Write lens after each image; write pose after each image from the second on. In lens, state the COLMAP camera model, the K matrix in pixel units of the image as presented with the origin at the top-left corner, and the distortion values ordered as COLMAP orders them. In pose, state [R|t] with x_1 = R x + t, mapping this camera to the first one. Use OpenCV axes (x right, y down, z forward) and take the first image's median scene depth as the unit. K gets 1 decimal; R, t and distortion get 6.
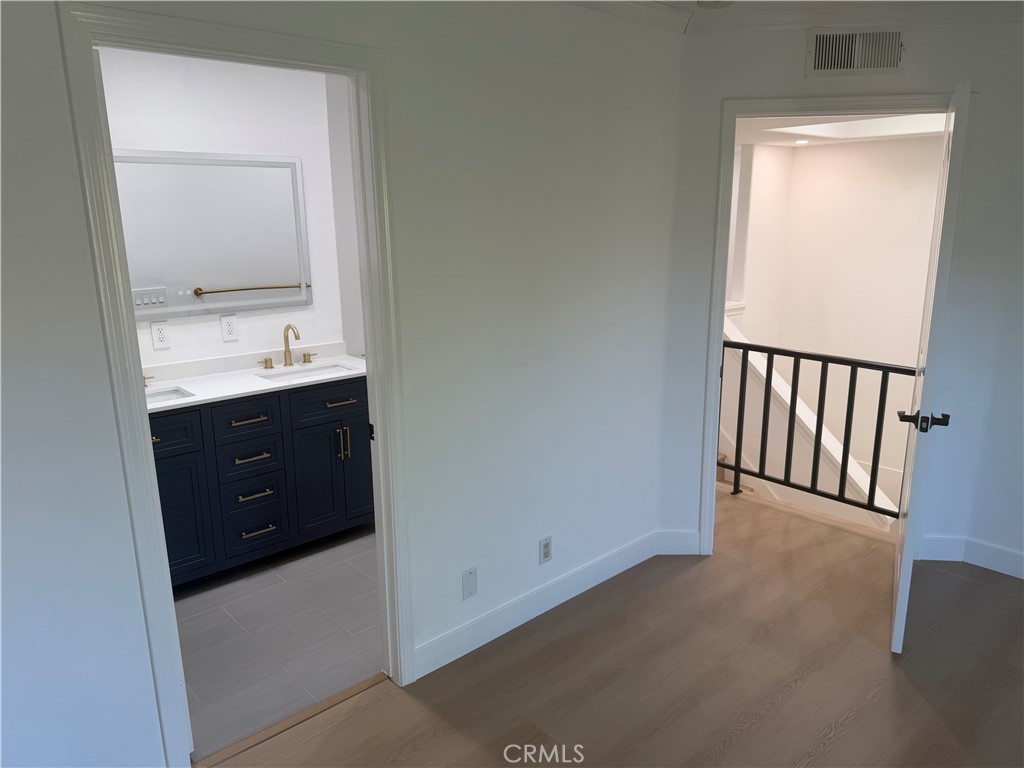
lens RADIAL K [[724.7, 0, 516.6], [0, 724.7, 383.0], [0, 0, 1]] dist [0.025843, -0.024021]
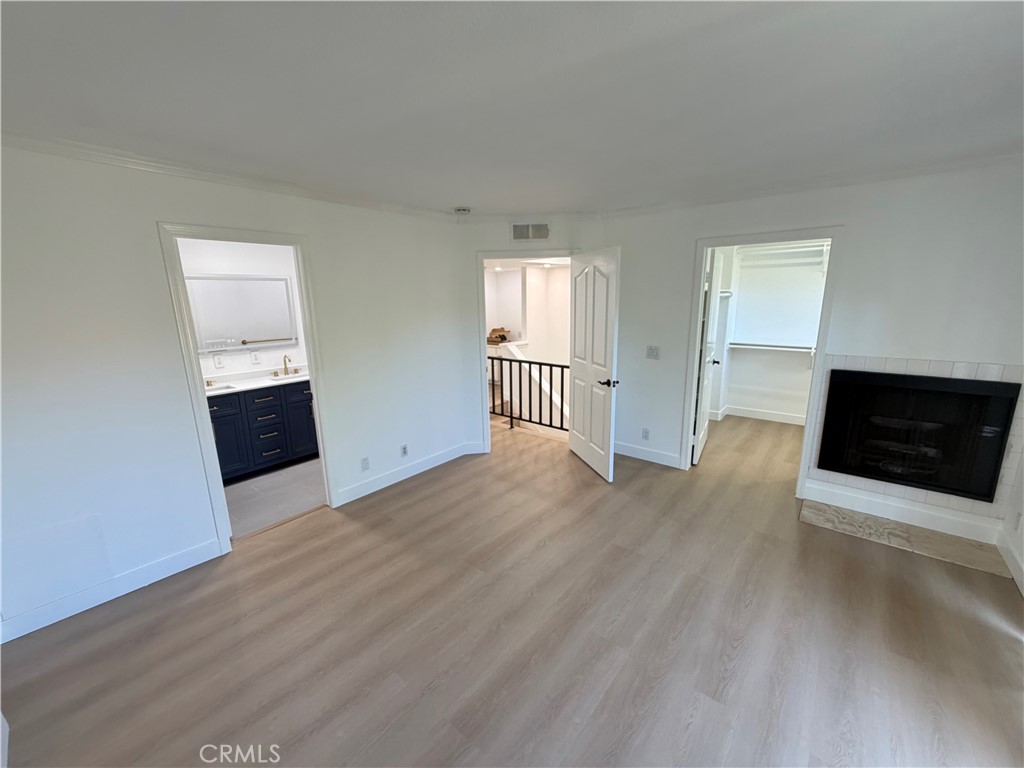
lens RADIAL K [[407.2, 0, 508.2], [0, 407.2, 384.1], [0, 0, 1]] dist [-0.002755, 0.000179]
pose [[0.991462, -0.037726, 0.124820, 0.180276], [0.040370, 0.999010, -0.018714, 0.053543], [-0.123990, 0.023594, 0.992003, -0.253474]]
